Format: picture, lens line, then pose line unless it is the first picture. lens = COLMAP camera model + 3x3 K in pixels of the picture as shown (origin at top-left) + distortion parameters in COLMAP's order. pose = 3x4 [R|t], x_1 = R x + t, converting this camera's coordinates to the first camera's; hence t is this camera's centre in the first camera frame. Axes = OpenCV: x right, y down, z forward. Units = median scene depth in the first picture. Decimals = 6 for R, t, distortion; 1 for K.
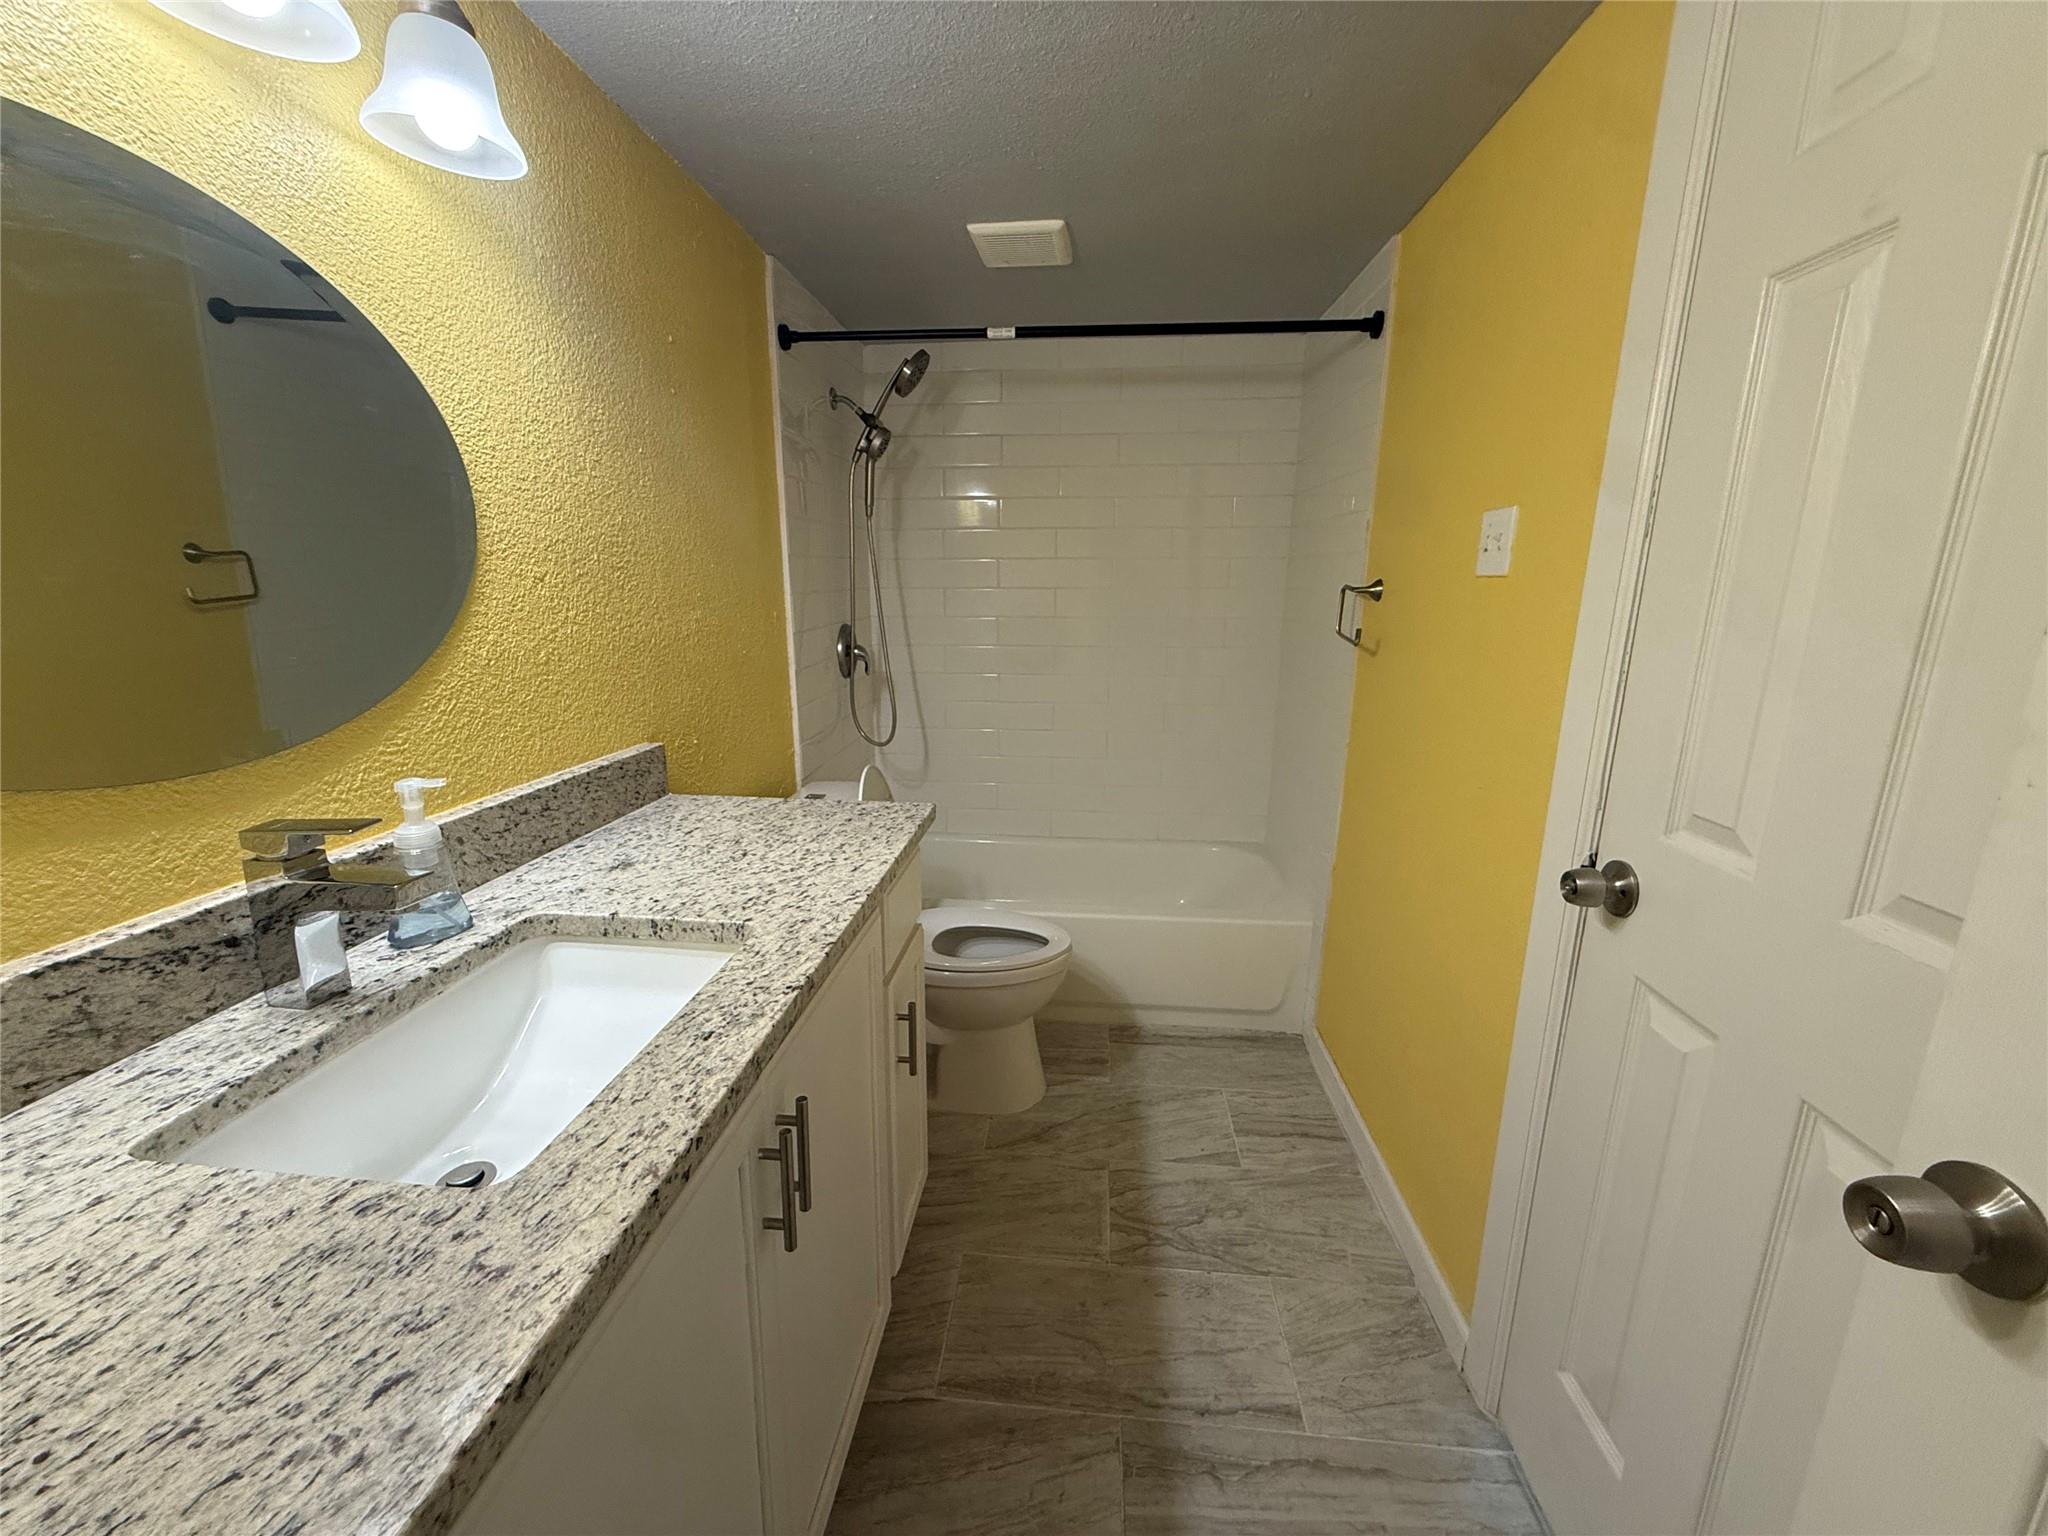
lens RADIAL K [[817.9, 0, 1018.2], [0, 817.9, 766.8], [0, 0, 1]] dist [-0.000730, 0.000458]
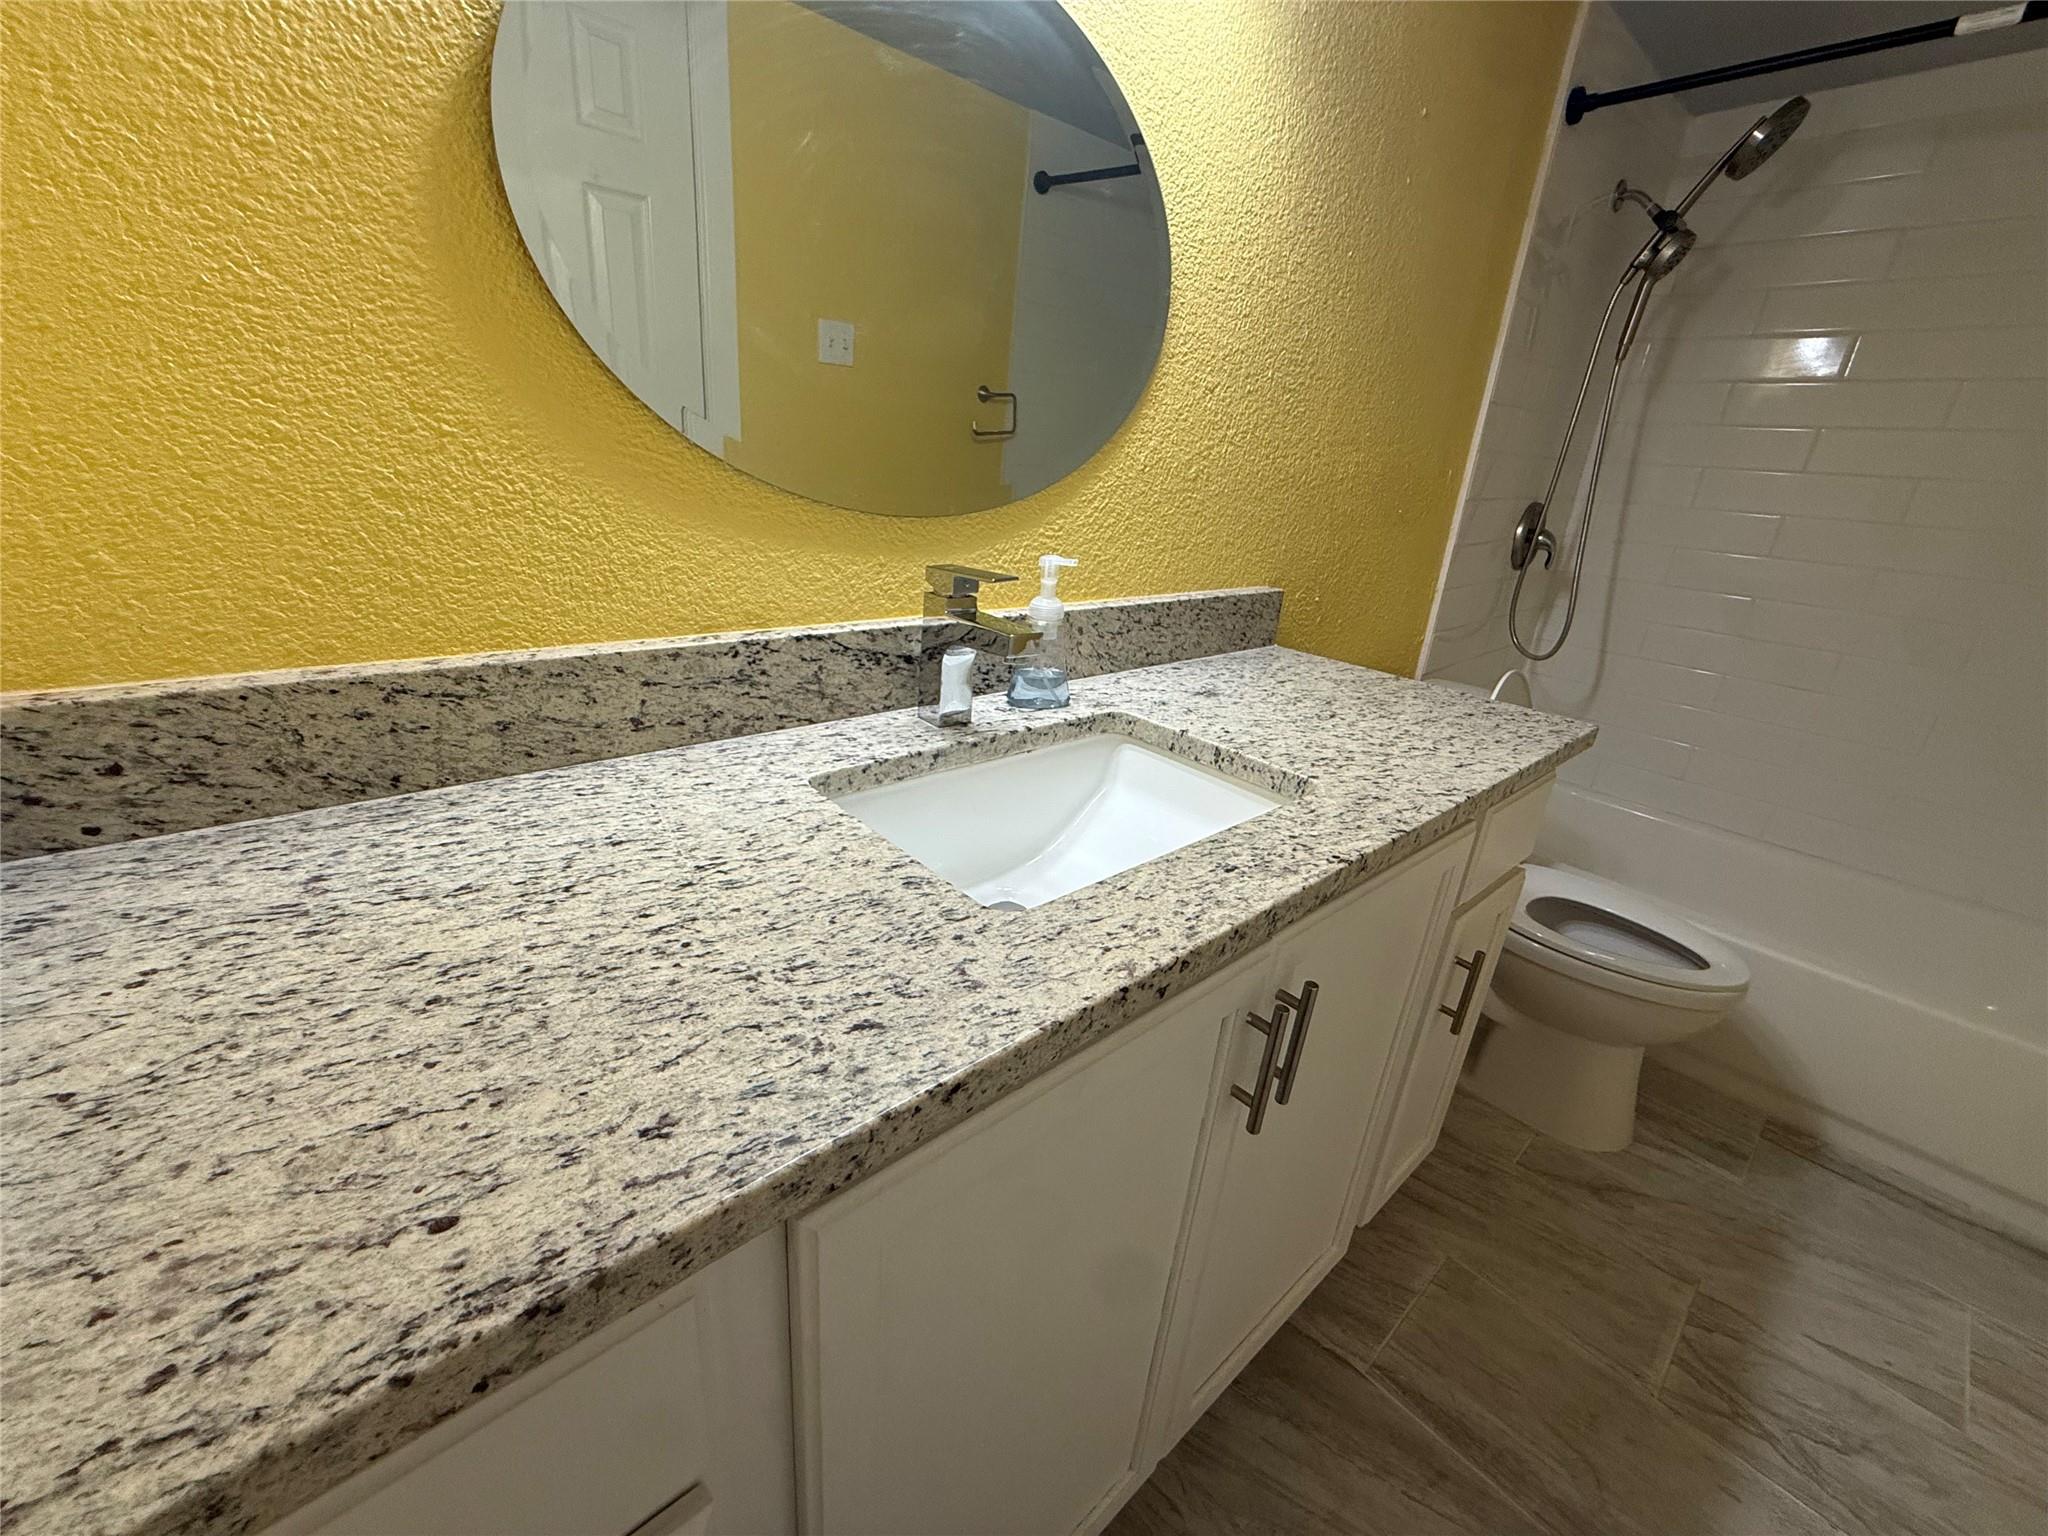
lens RADIAL K [[817.9, 0, 1018.2], [0, 817.9, 766.8], [0, 0, 1]] dist [-0.000730, 0.000458]
pose [[0.729093, 0.288486, -0.620645, -0.026887], [-0.212617, 0.957428, 0.195260, 0.092876], [0.650552, -0.010403, 0.759390, 0.166524]]
